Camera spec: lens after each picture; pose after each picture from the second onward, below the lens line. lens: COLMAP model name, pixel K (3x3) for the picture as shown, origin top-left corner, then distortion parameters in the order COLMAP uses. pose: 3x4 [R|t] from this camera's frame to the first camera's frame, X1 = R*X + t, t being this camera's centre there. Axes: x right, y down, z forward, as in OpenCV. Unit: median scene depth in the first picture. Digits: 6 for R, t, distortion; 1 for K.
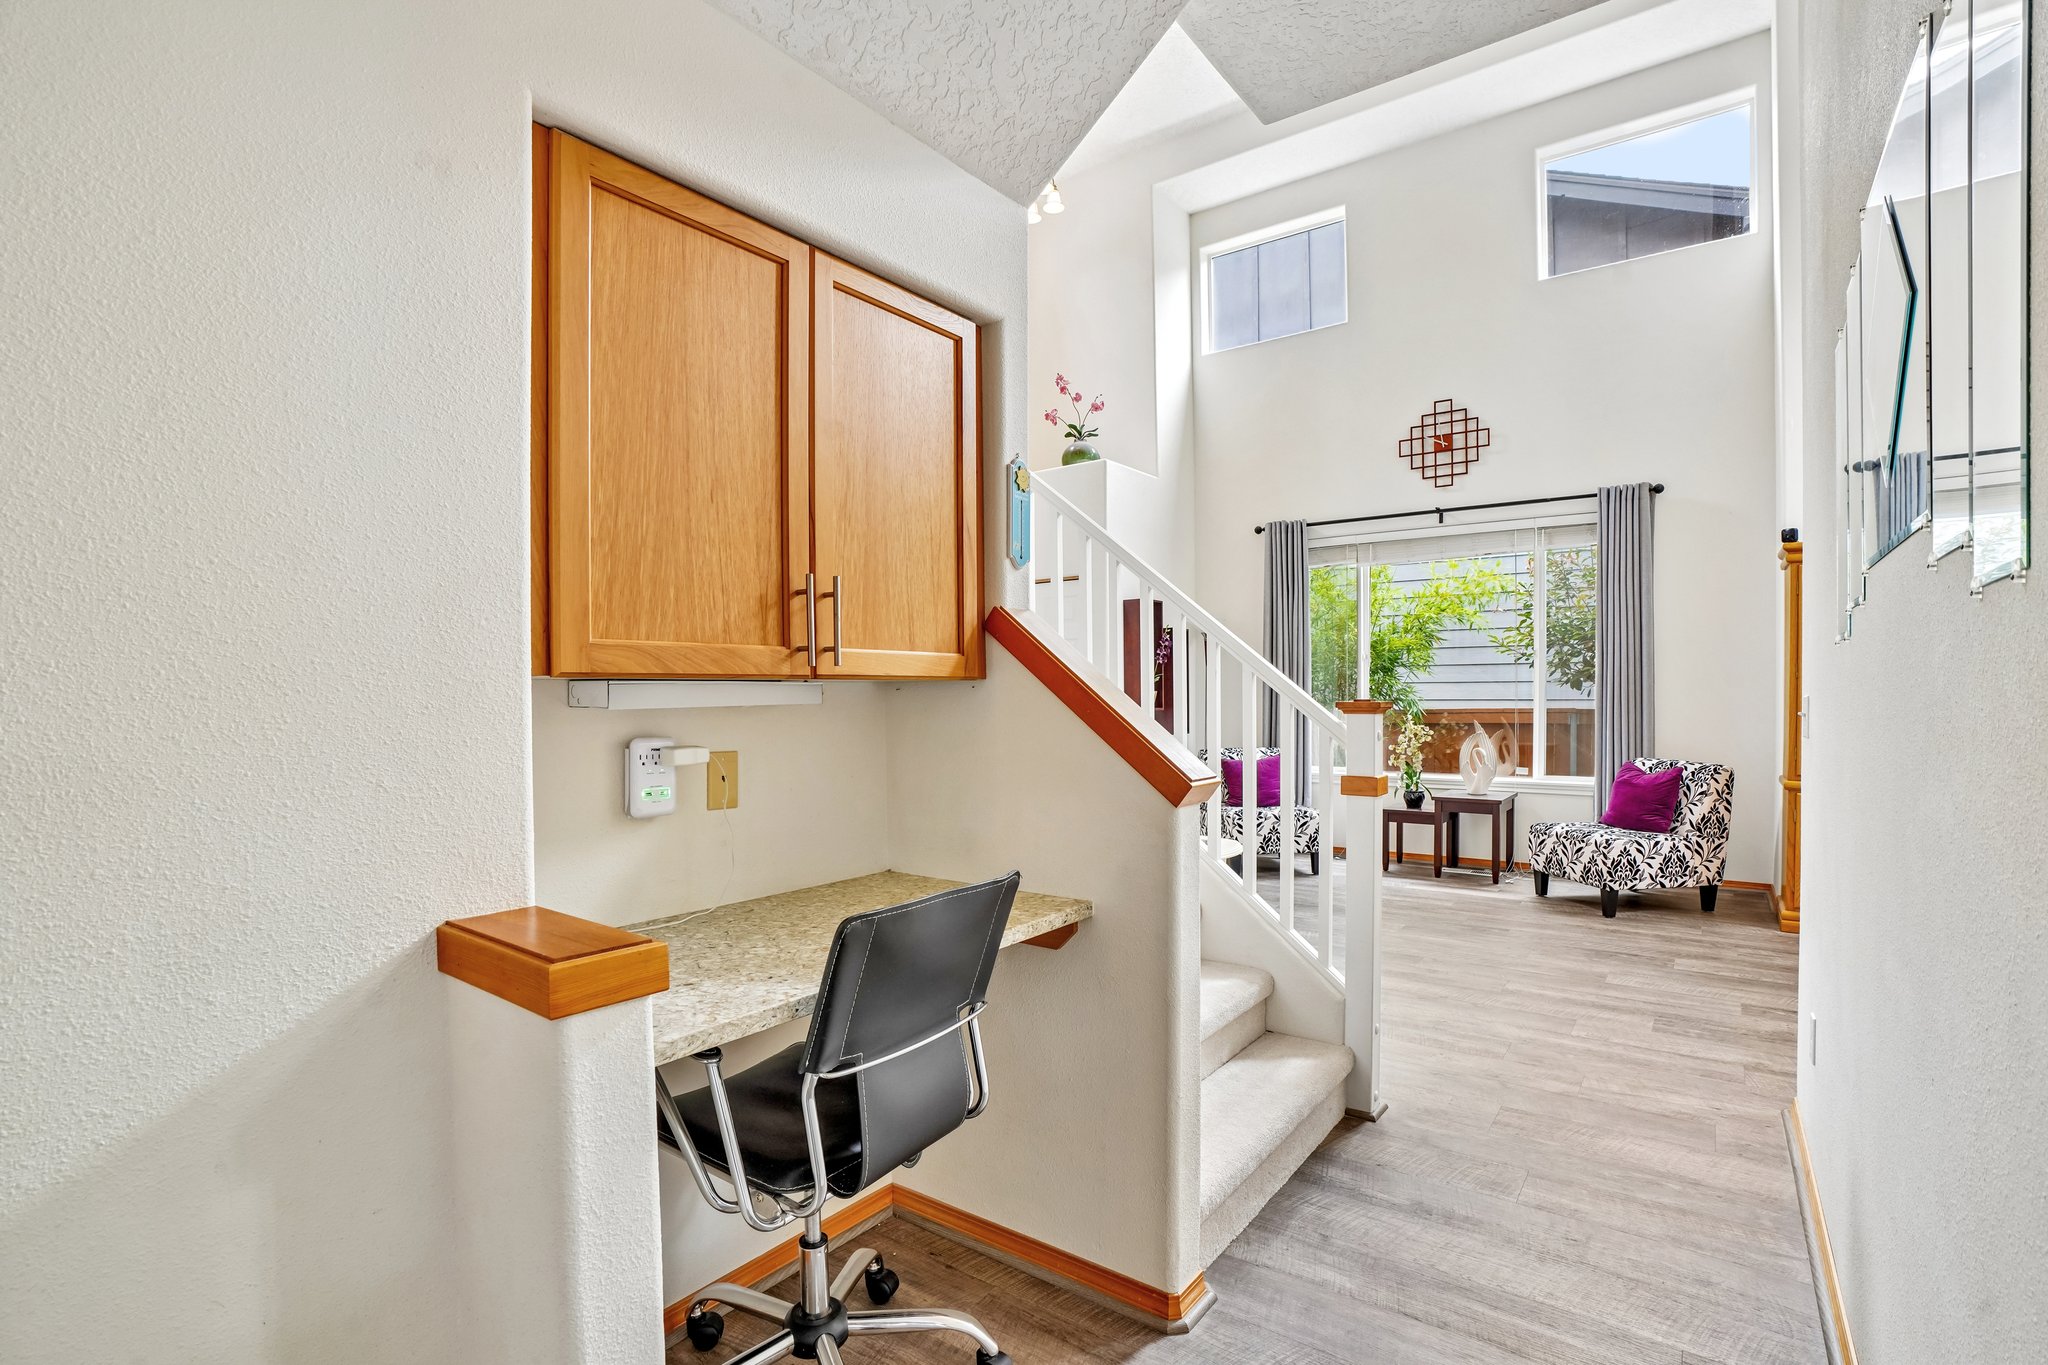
lens RADIAL K [[957.7, 0, 1036.7], [0, 957.7, 705.4], [0, 0, 1]] dist [-0.065009, 0.025921]
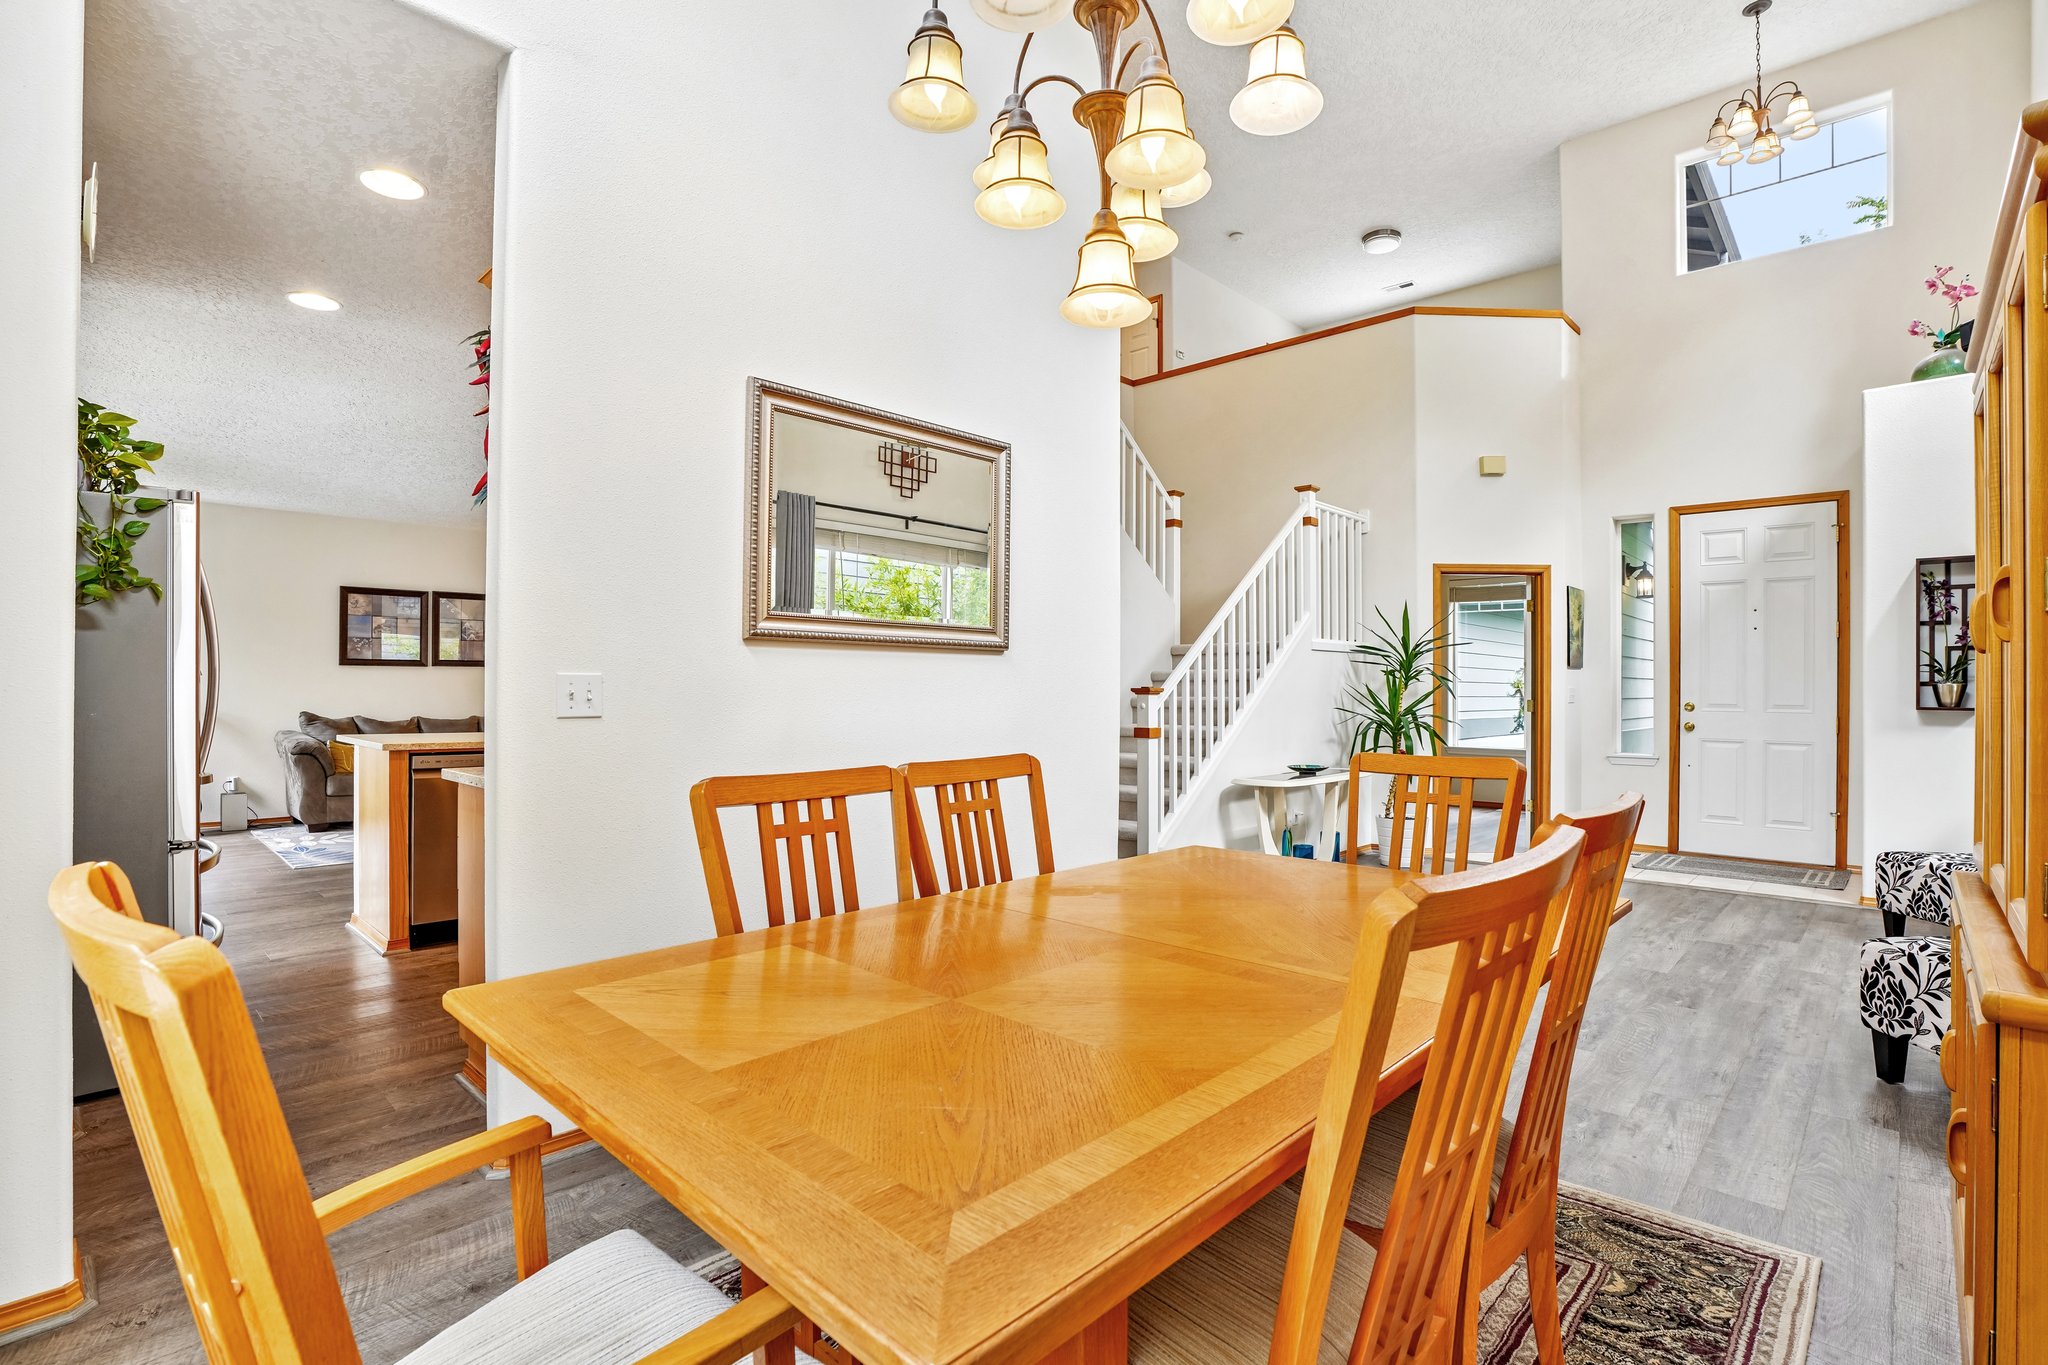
lens RADIAL K [[971.7, 0, 1020.1], [0, 971.7, 680.7], [0, 0, 1]] dist [-0.077468, 0.027712]
pose [[-0.139745, -0.005645, -0.990171, 1.032698], [-0.018782, 0.999819, -0.003050, -0.002061], [0.990009, 0.018171, -0.139826, 0.466030]]
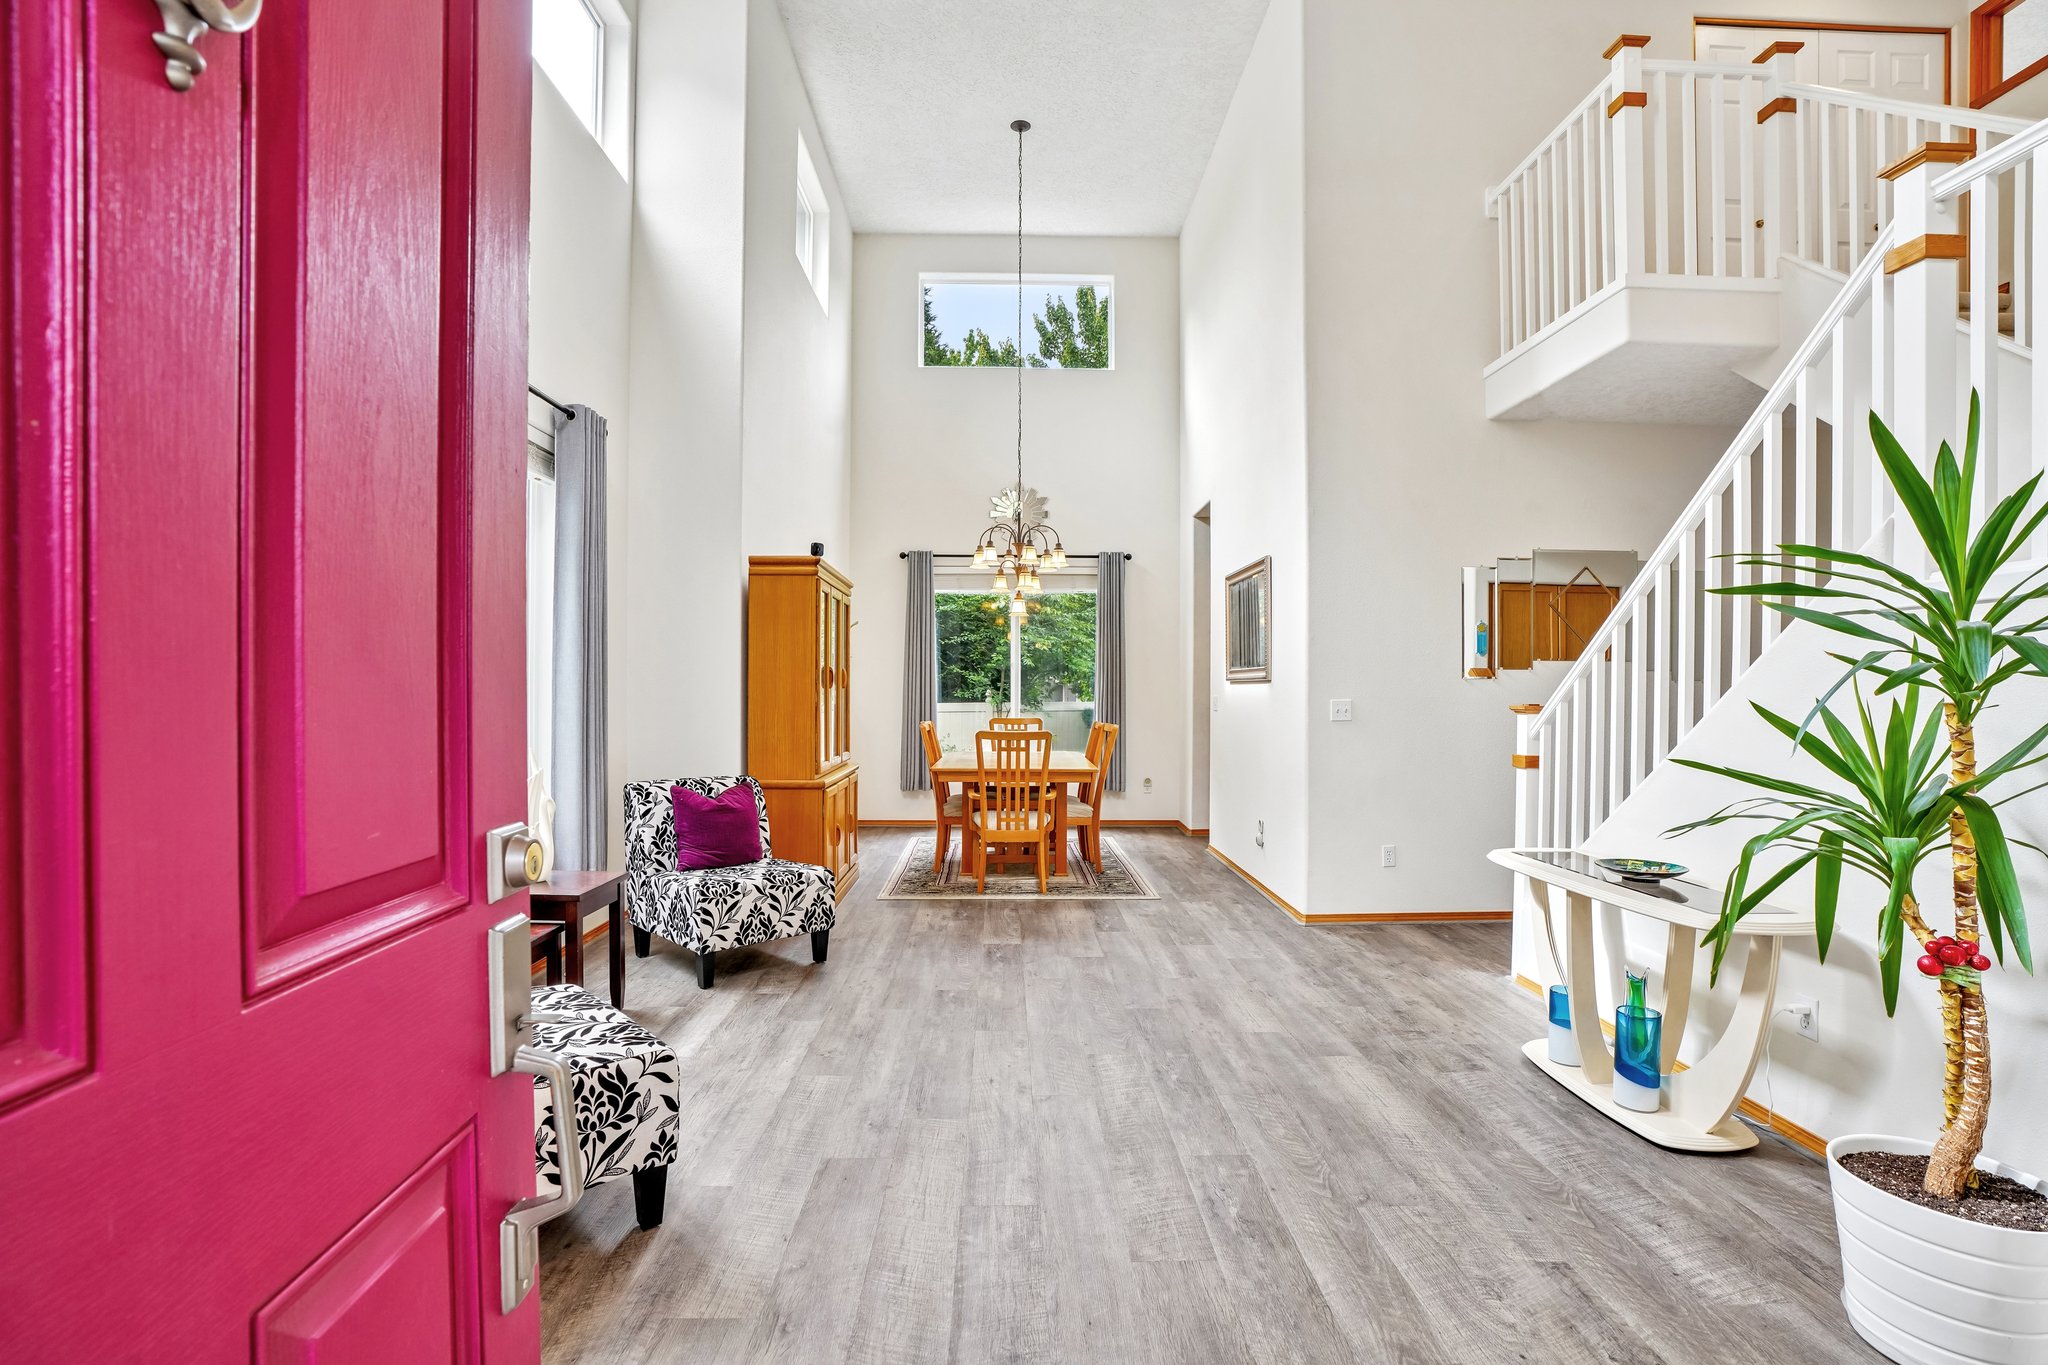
lens RADIAL K [[955.9, 0, 1030.2], [0, 955.9, 693.7], [0, 0, 1]] dist [-0.068822, 0.025846]
pose [[-0.610694, 0.000711, 0.791867, -0.154432], [0.011291, 0.999906, 0.007810, -0.017840], [-0.791787, 0.013711, -0.610644, 1.147043]]
